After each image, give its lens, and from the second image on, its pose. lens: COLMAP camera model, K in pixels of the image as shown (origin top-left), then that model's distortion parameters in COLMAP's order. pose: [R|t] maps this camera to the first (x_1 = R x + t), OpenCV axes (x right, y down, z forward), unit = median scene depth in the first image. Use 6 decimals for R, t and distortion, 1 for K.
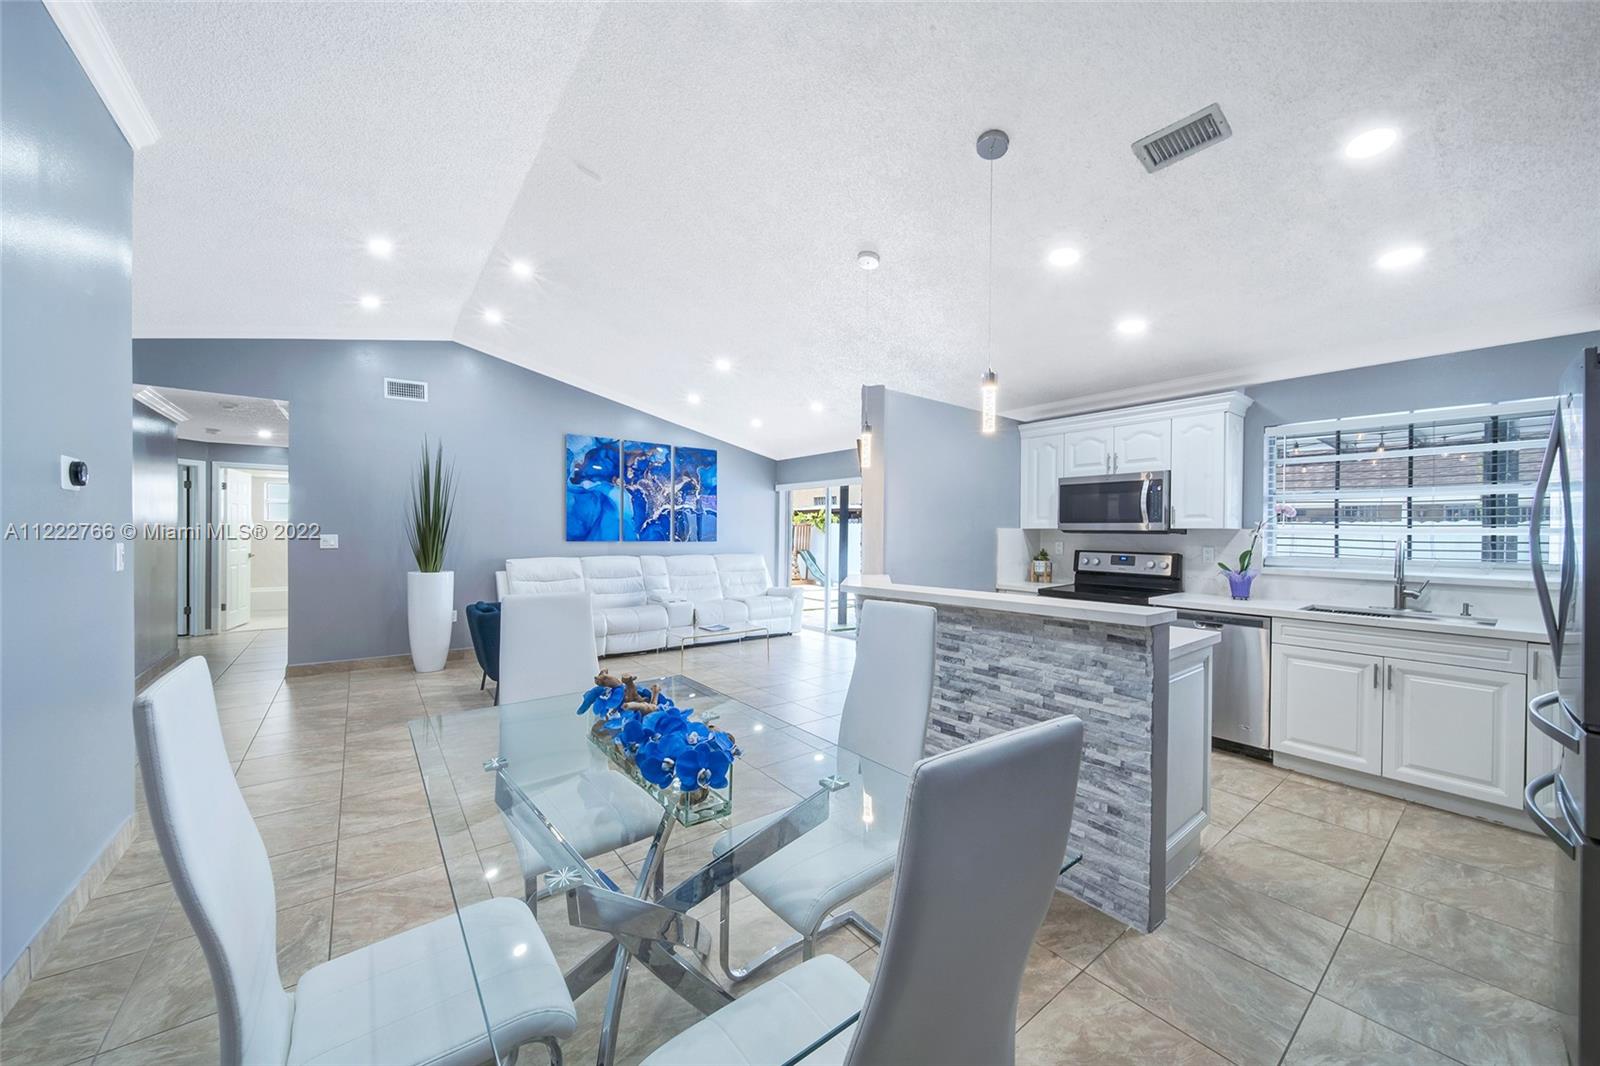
lens RADIAL K [[572.3, 0, 804.6], [0, 572.3, 535.1], [0, 0, 1]] dist [0.003116, -0.003183]
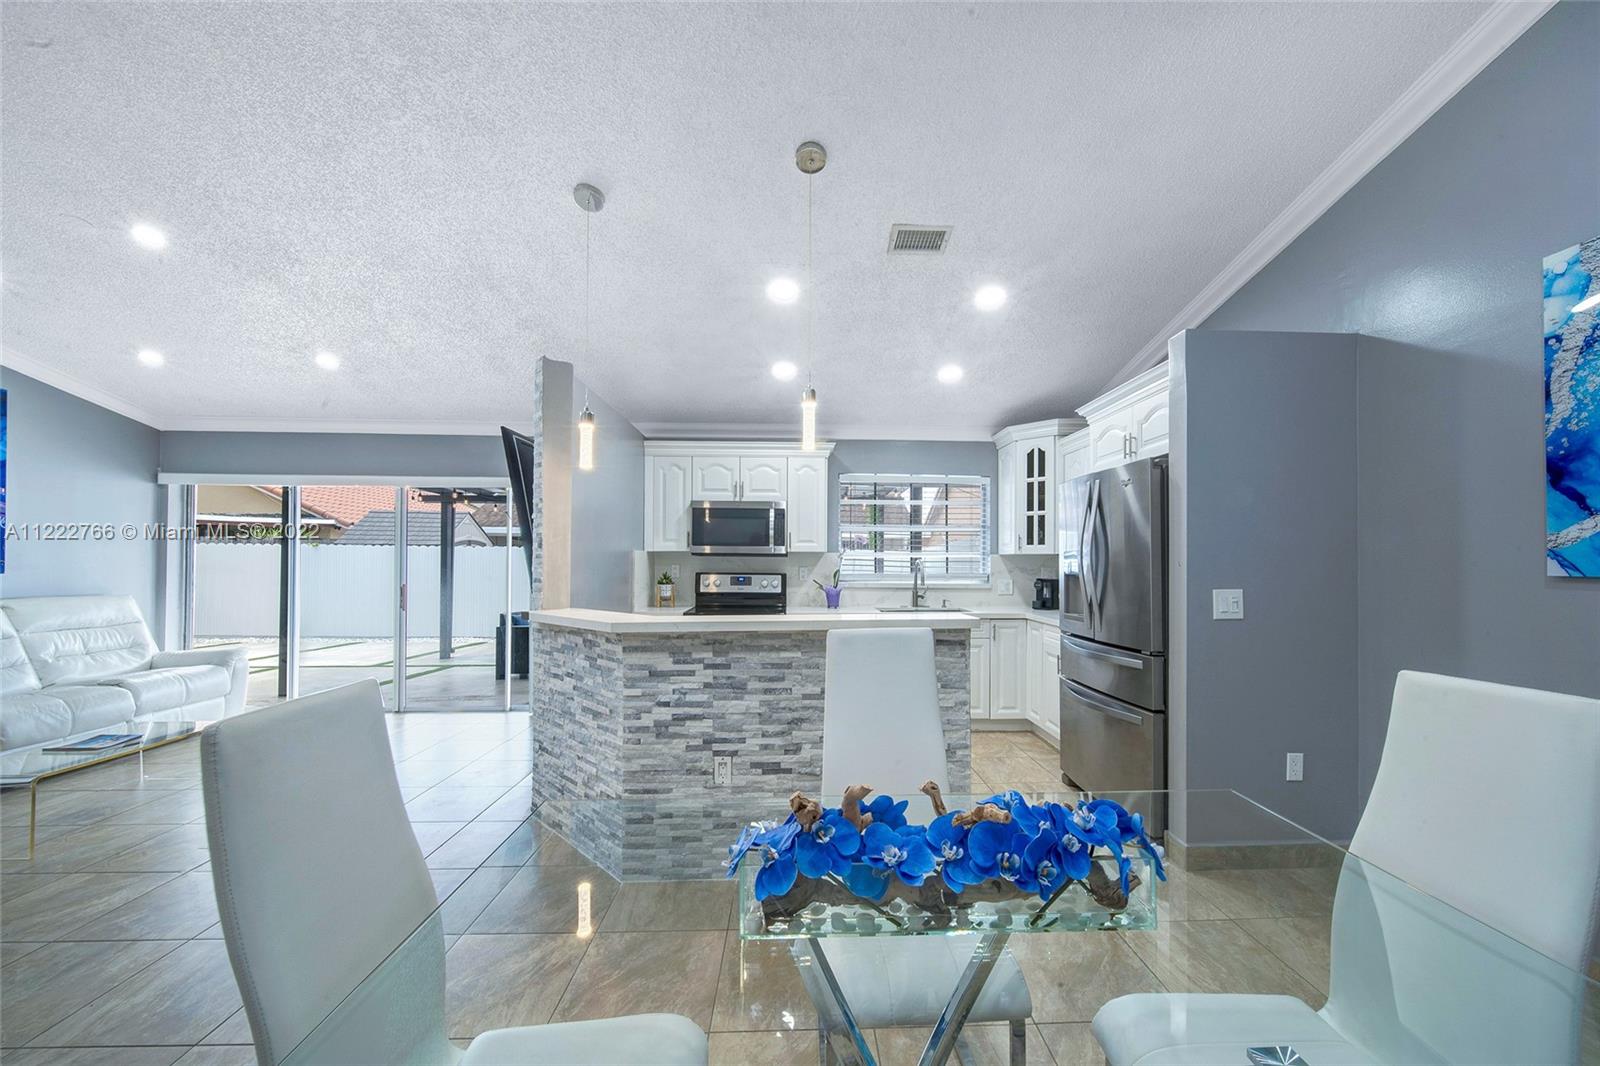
lens RADIAL K [[595.6, 0, 817.5], [0, 595.6, 559.8], [0, 0, 1]] dist [-0.002847, -0.000203]
pose [[0.582950, -0.004004, 0.812498, -0.185433], [0.005141, 0.999986, 0.001239, 0.002301], [-0.812492, 0.003455, 0.582962, 0.149920]]
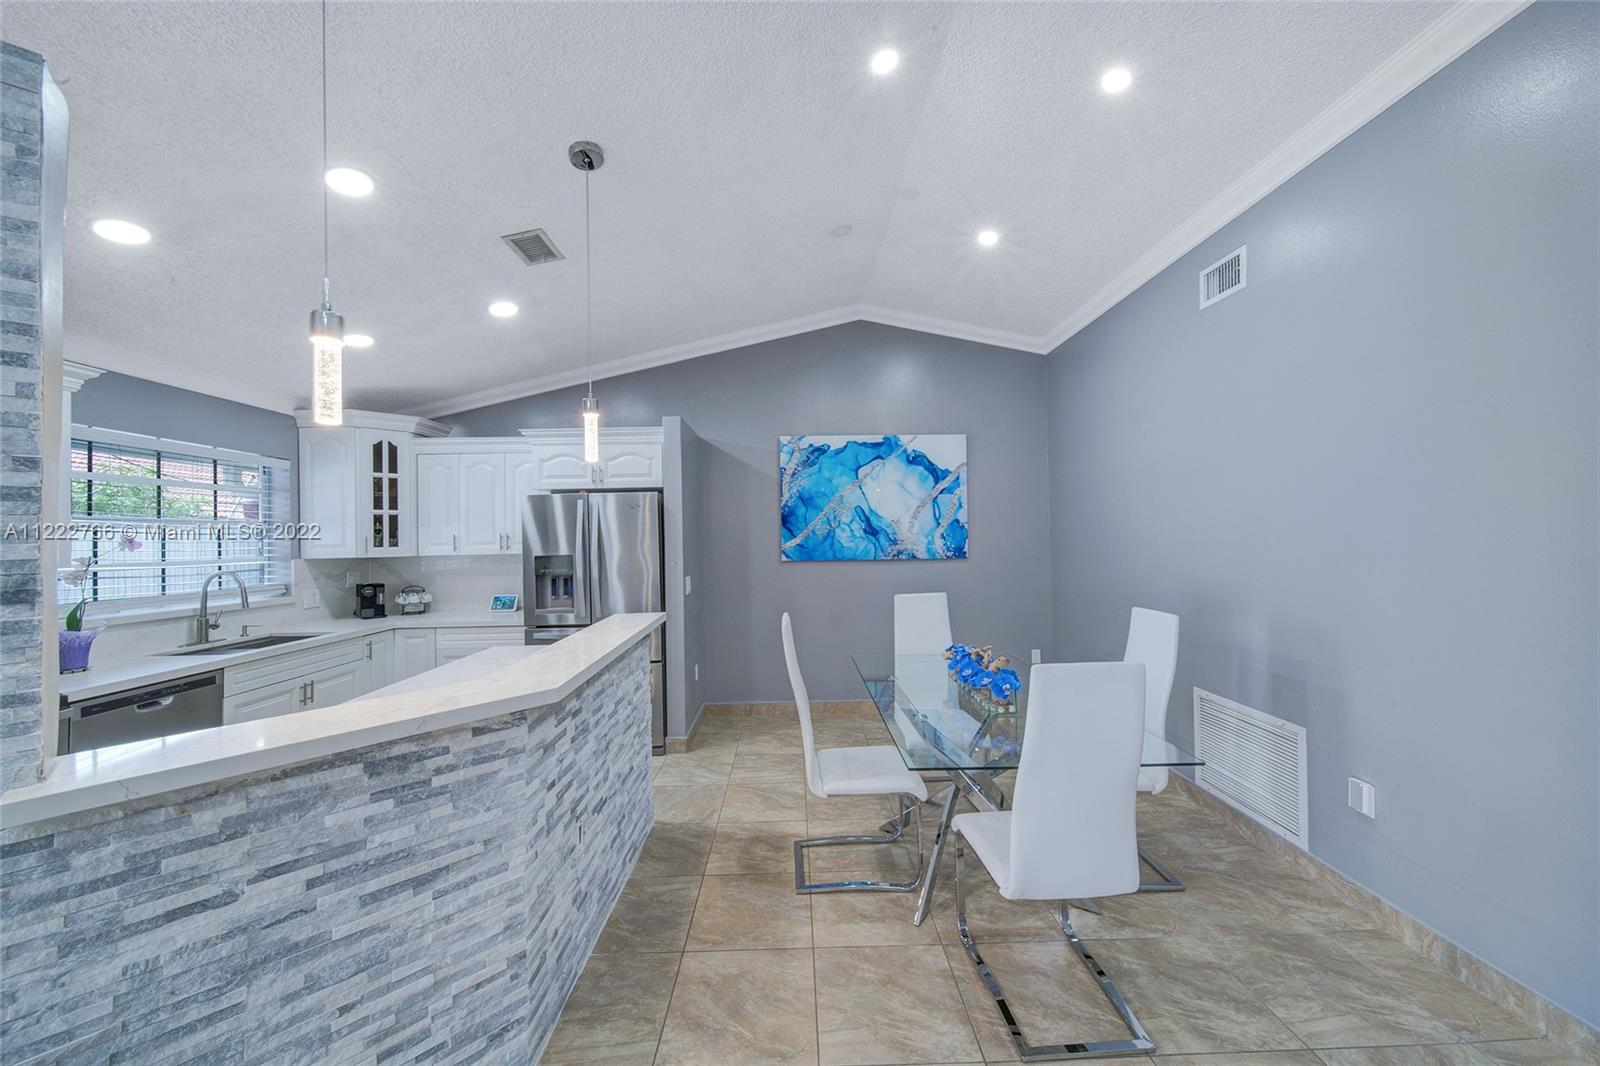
lens RADIAL K [[571.0, 0, 803.3], [0, 571.0, 535.2], [0, 0, 1]] dist [0.000699, 0.000224]
pose [[-0.799116, 0.009150, 0.601107, -0.192067], [0.014940, 0.999878, 0.004642, -0.022334], [-0.600991, 0.012690, -0.799155, 0.577513]]
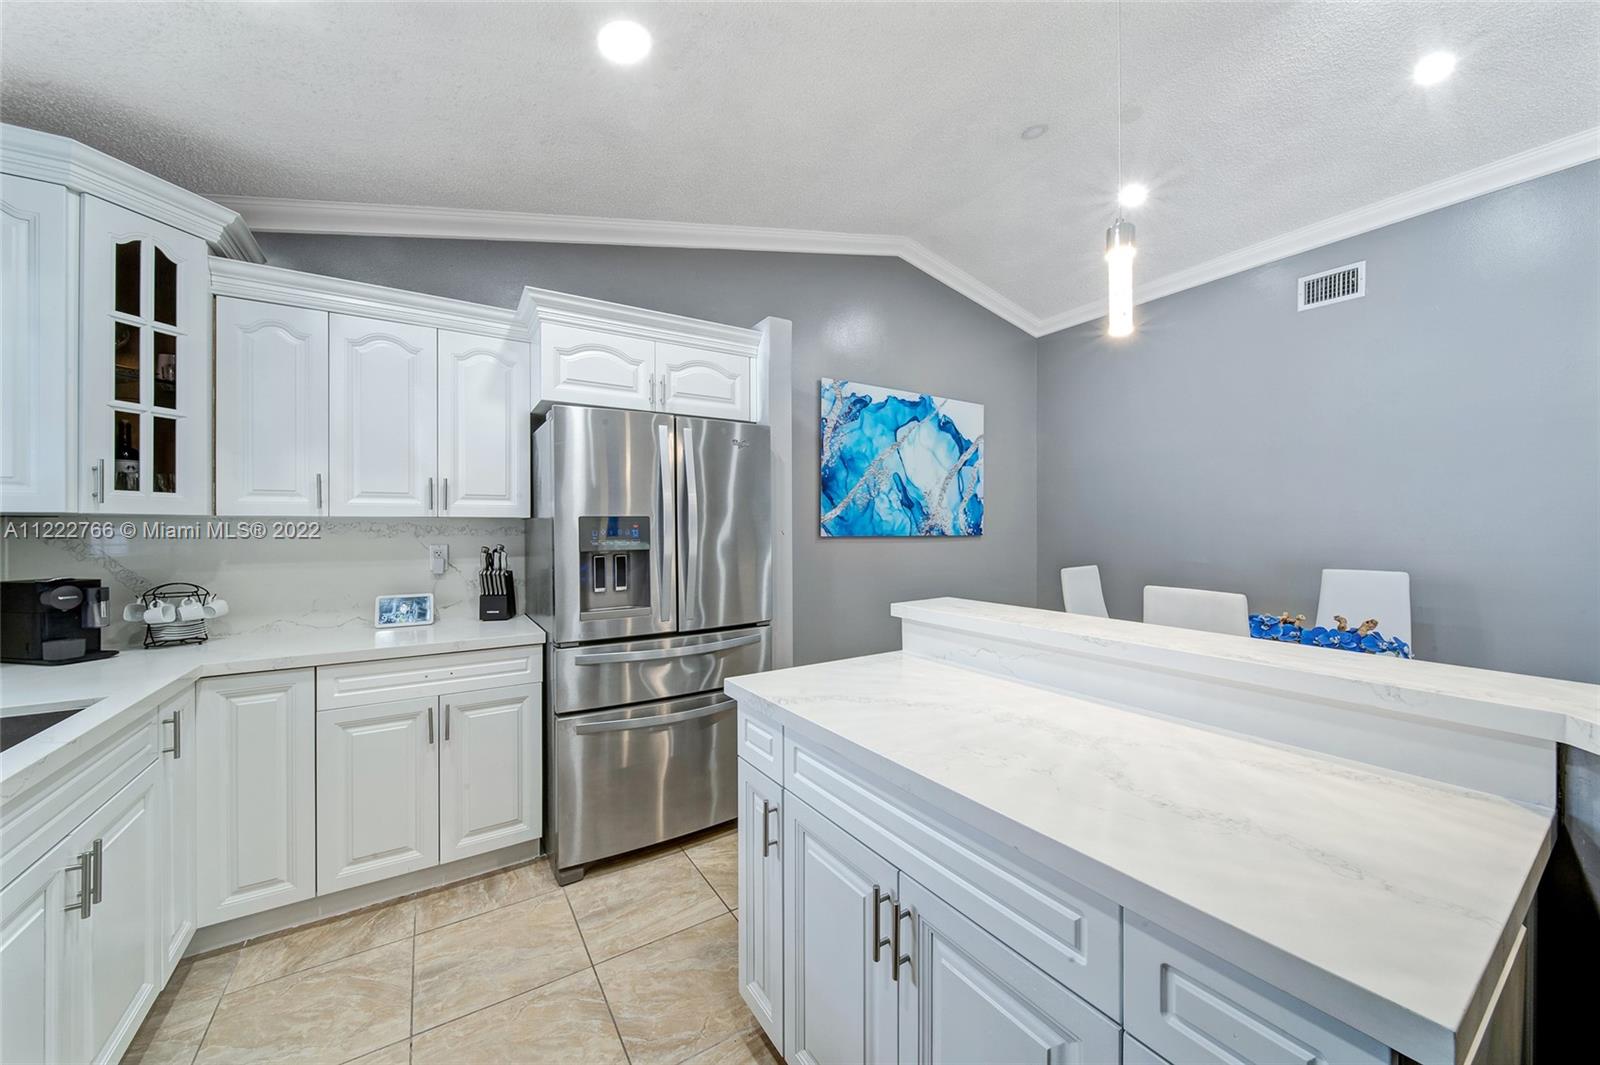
lens RADIAL K [[585.5, 0, 806.9], [0, 585.5, 526.1], [0, 0, 1]] dist [0.000209, -0.001876]
pose [[-0.995569, -0.003285, 0.093975, 0.213572], [-0.003213, 0.999994, 0.000923, 0.001580], [-0.093977, 0.000617, -0.995574, 0.595179]]
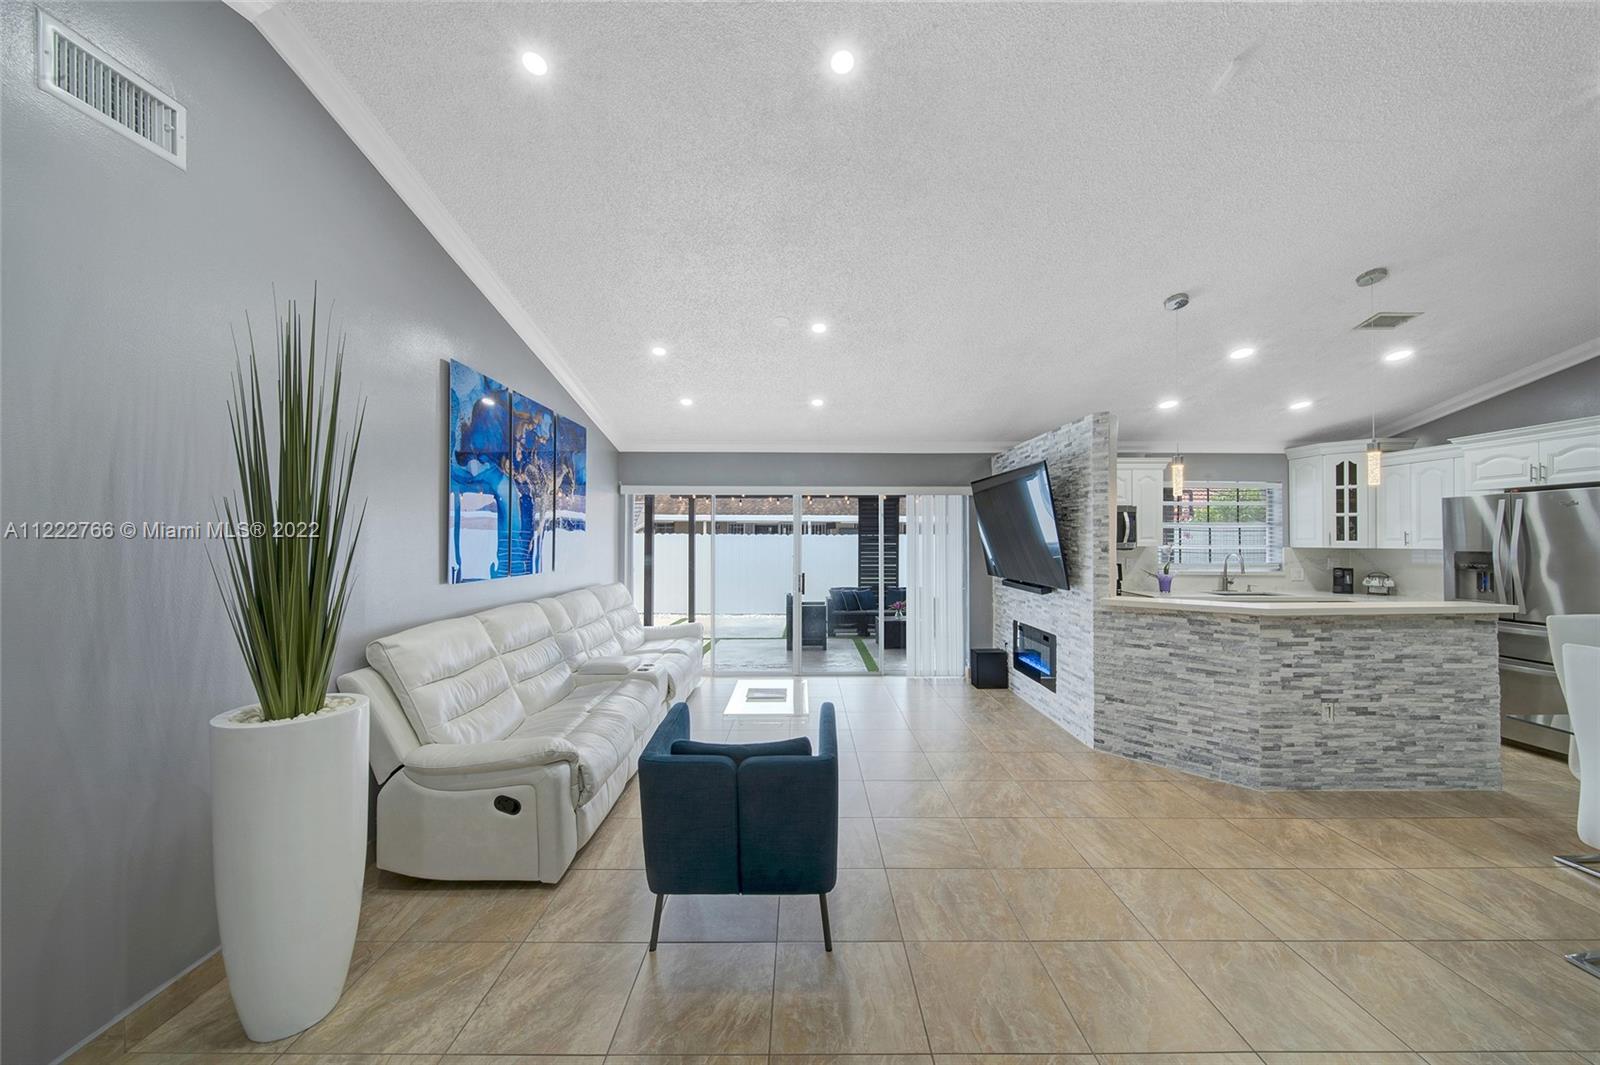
lens RADIAL K [[572.3, 0, 804.6], [0, 572.3, 534.6], [0, 0, 1]] dist [0.003116, -0.003183]
pose [[0.612783, -0.001723, 0.790249, -0.598424], [0.008438, 0.999955, -0.004362, -0.025118], [-0.790206, 0.009341, 0.612770, 0.466227]]
